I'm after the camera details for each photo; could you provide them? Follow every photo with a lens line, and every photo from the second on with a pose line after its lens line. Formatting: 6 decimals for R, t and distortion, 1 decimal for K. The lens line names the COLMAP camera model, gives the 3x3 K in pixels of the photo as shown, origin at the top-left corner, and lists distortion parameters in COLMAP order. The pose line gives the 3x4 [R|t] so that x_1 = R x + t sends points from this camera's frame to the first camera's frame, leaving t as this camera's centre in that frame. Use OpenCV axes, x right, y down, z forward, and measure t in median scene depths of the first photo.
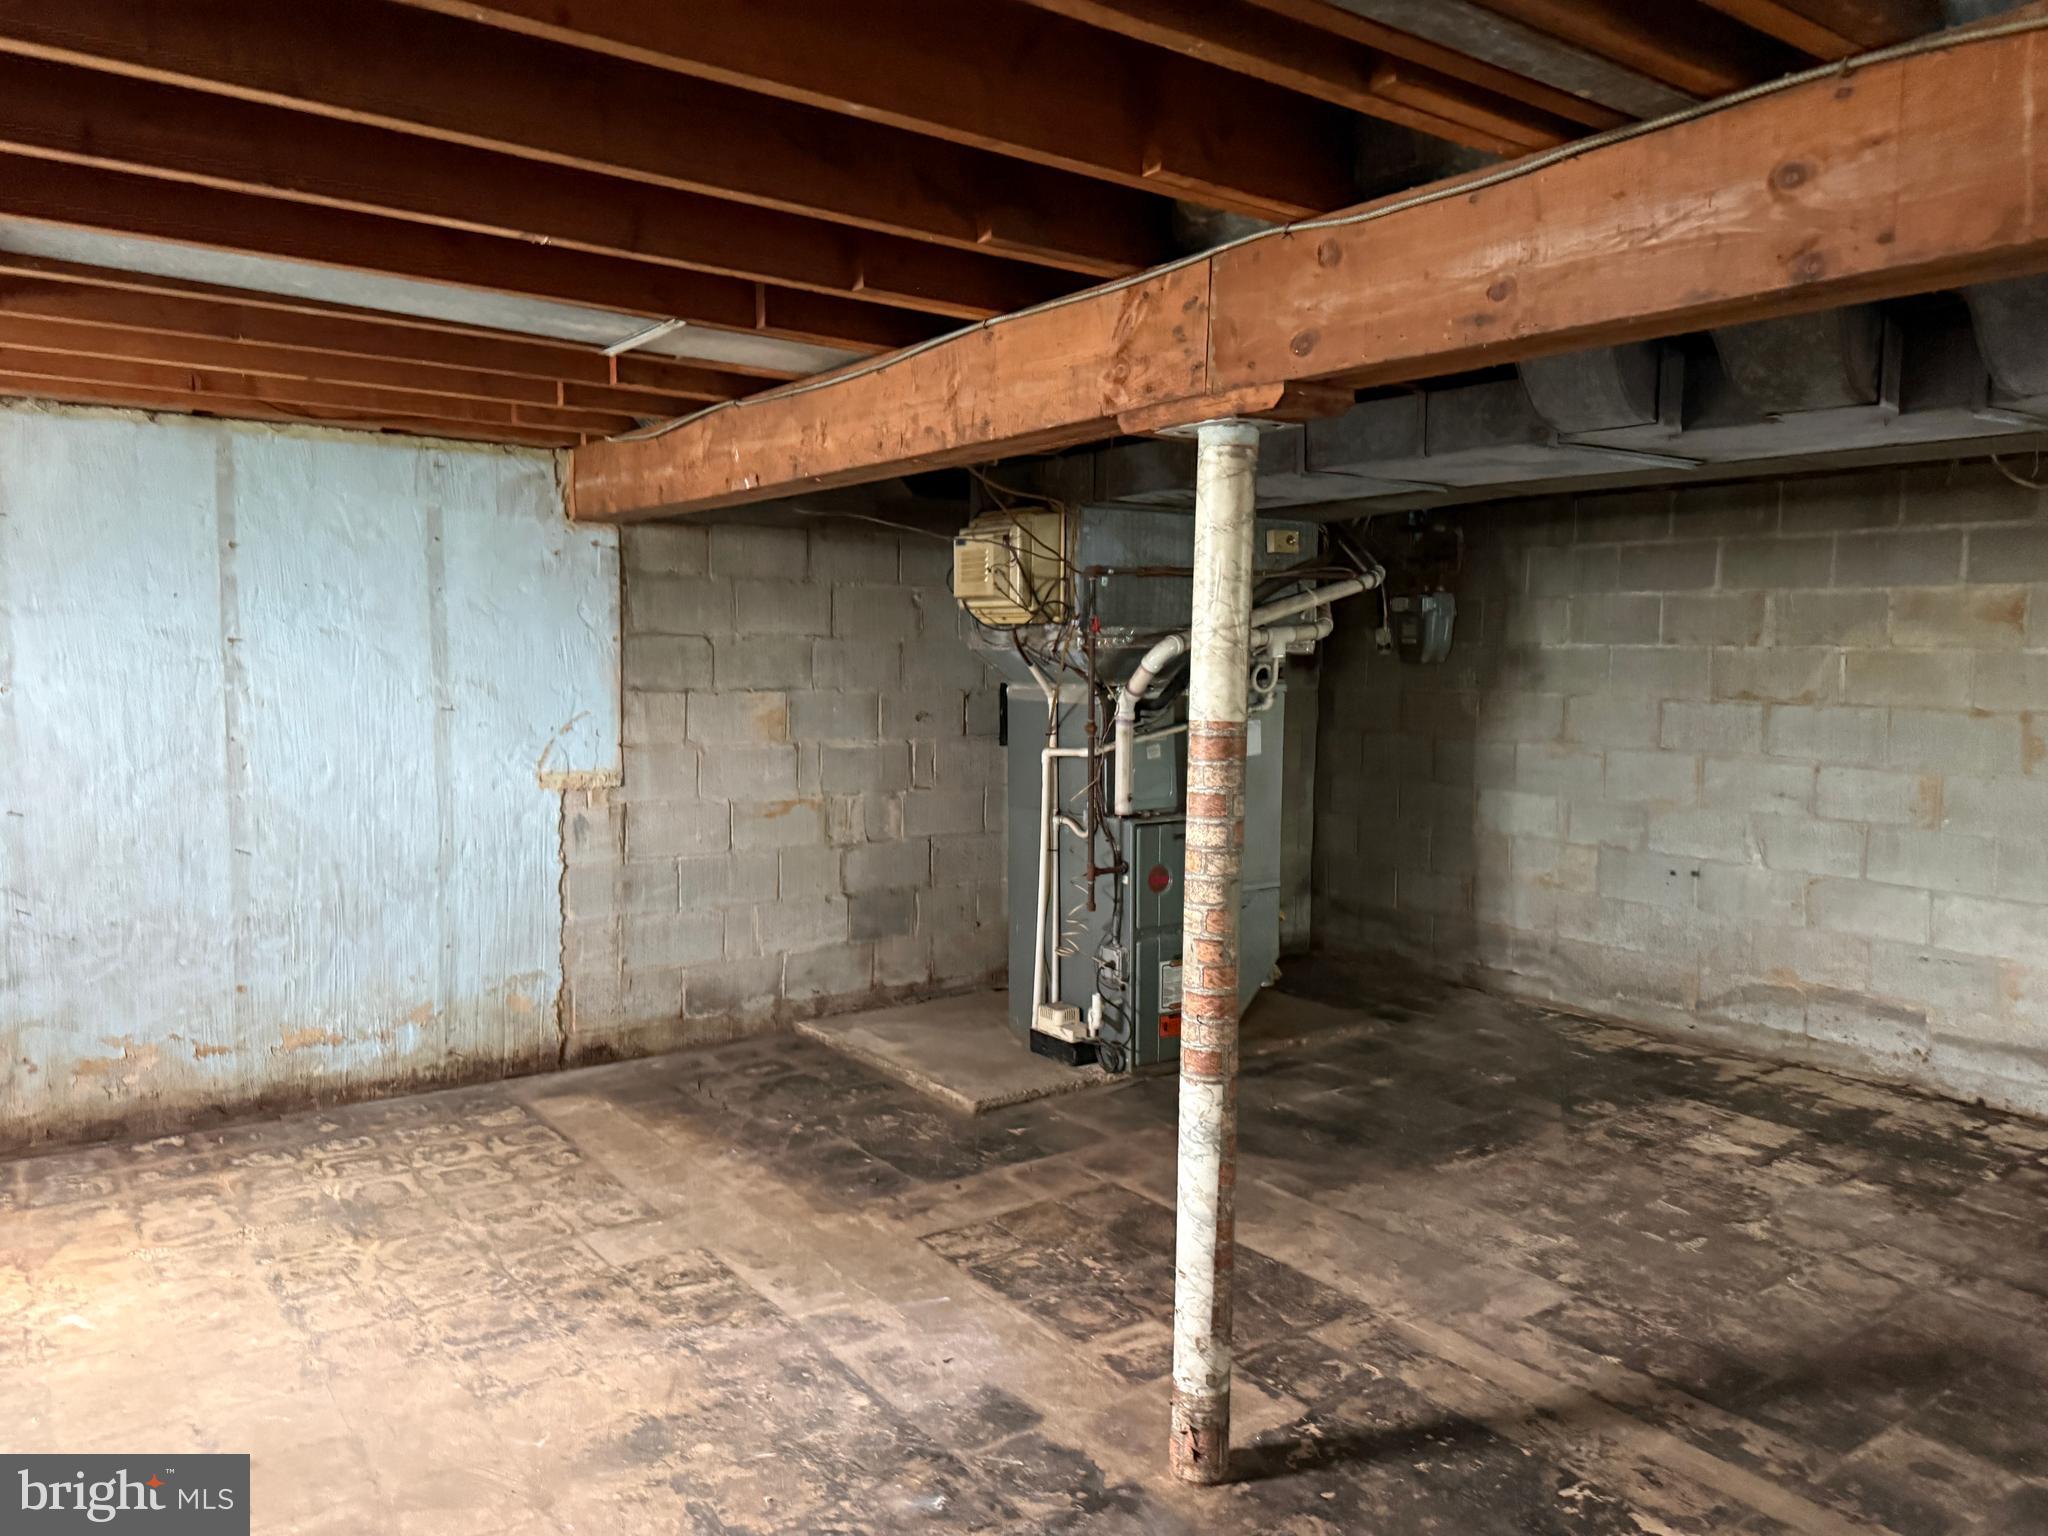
lens RADIAL K [[1456.7, 0, 982.8], [0, 1456.7, 751.7], [0, 0, 1]] dist [0.042877, -0.047063]
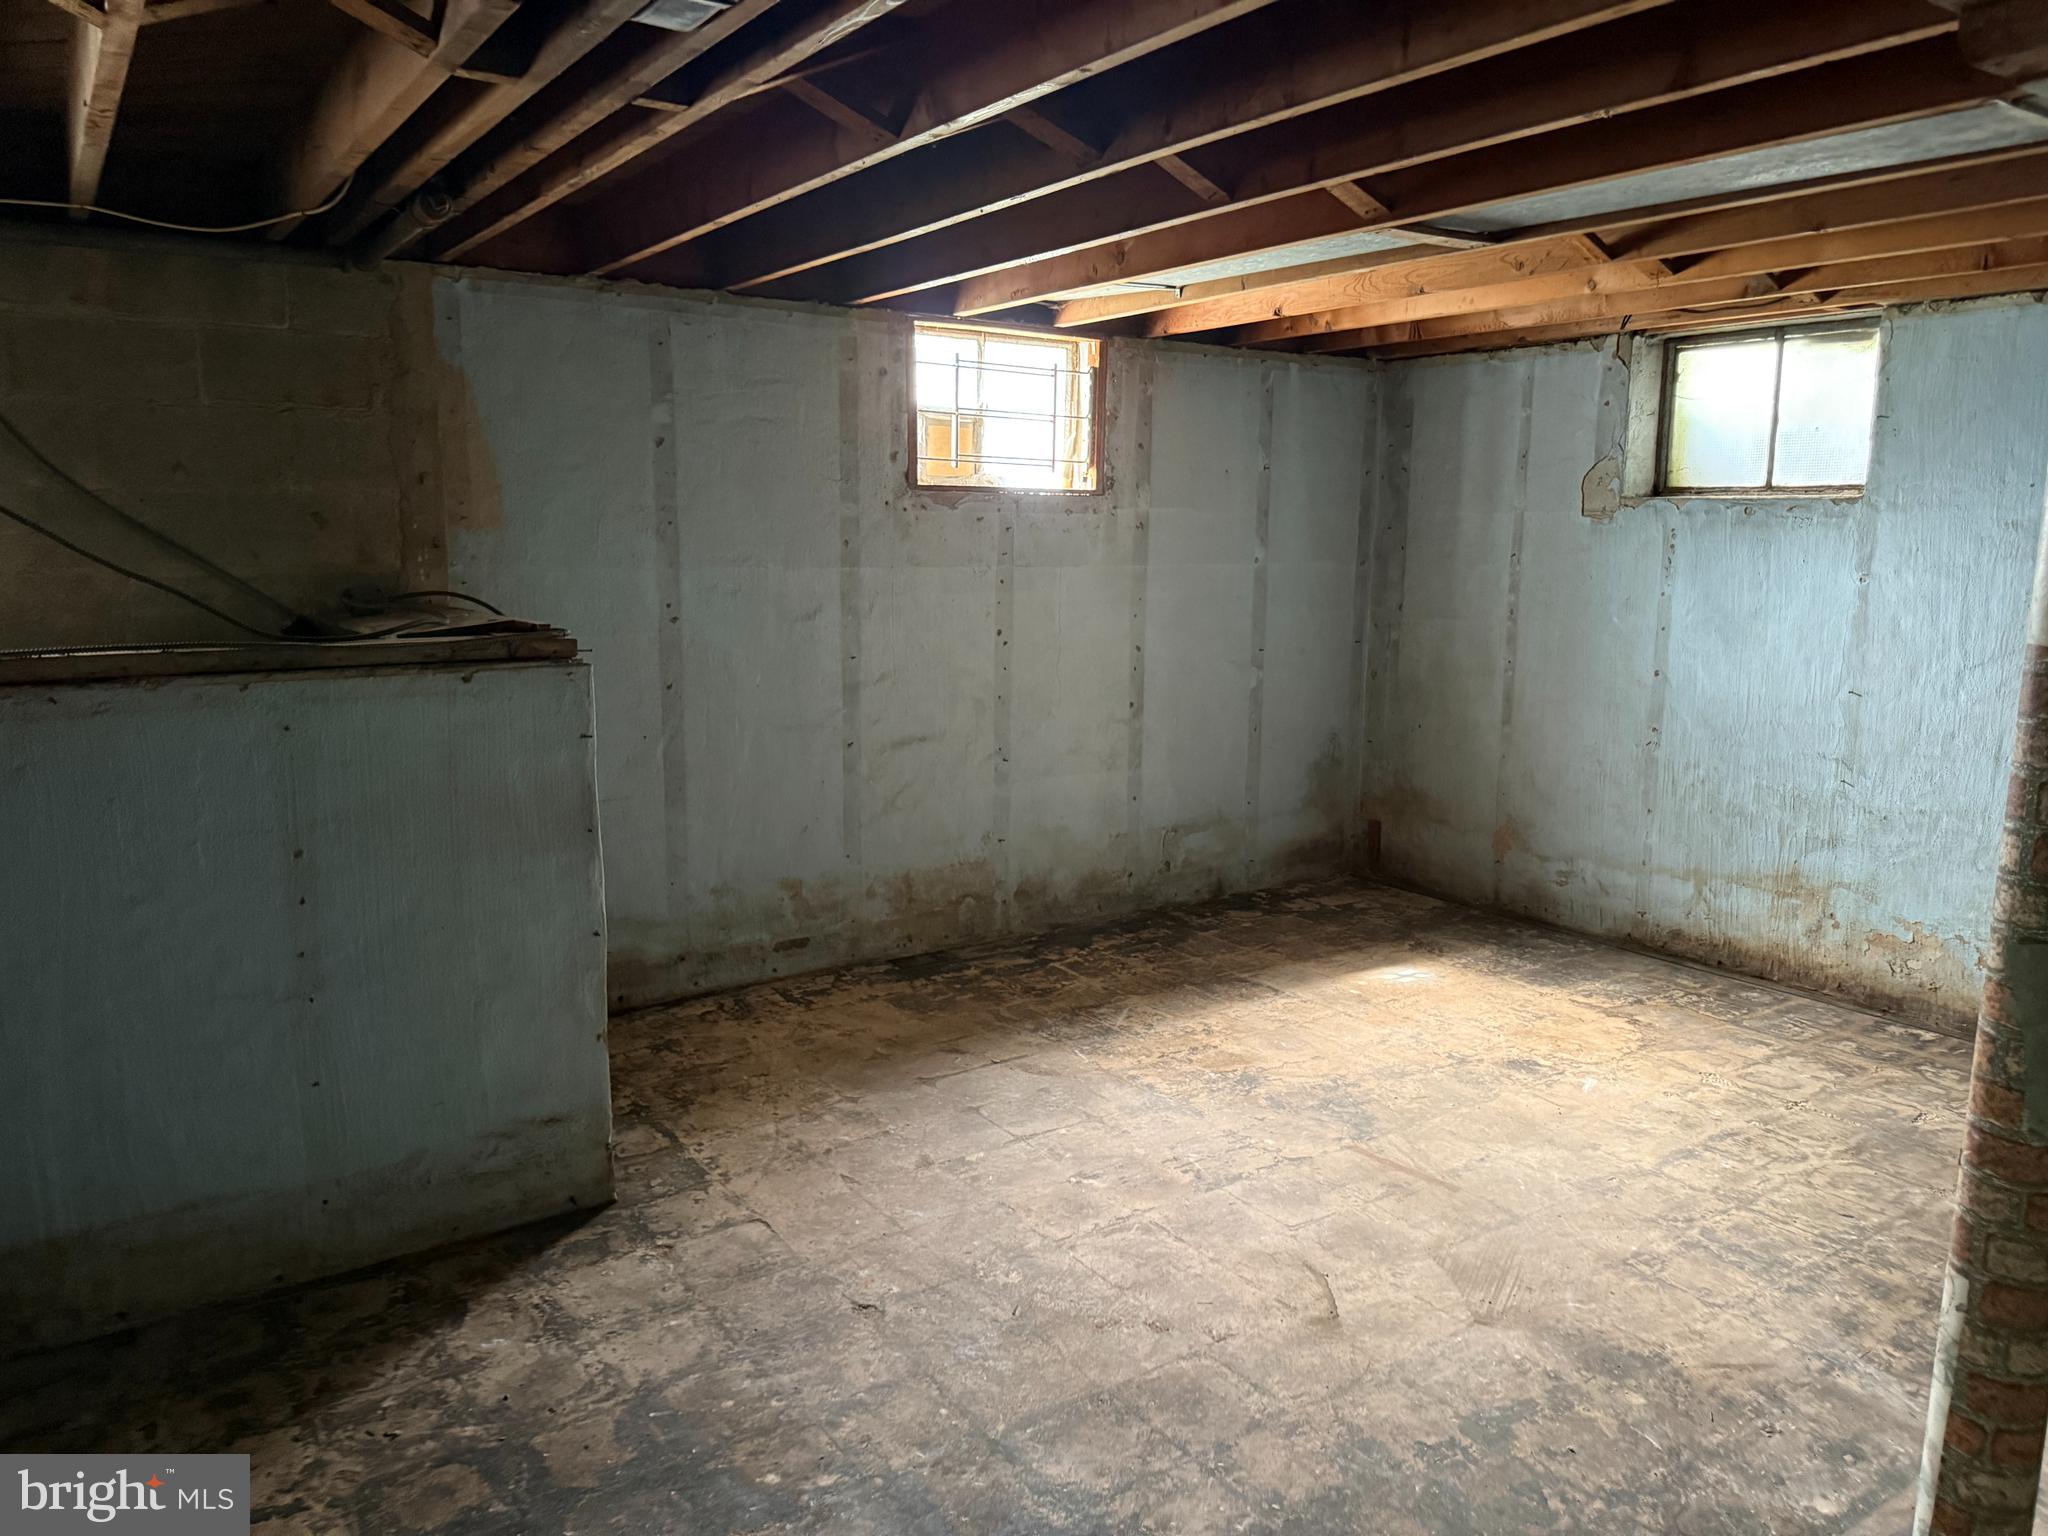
lens RADIAL K [[1456.7, 0, 1022.8], [0, 1456.7, 762.0], [0, 0, 1]] dist [0.042877, -0.047063]
pose [[0.001081, 0.145318, -0.989384, 0.432959], [-0.079100, 0.986297, 0.144778, -0.017149], [0.996866, 0.078104, 0.012560, 0.368547]]
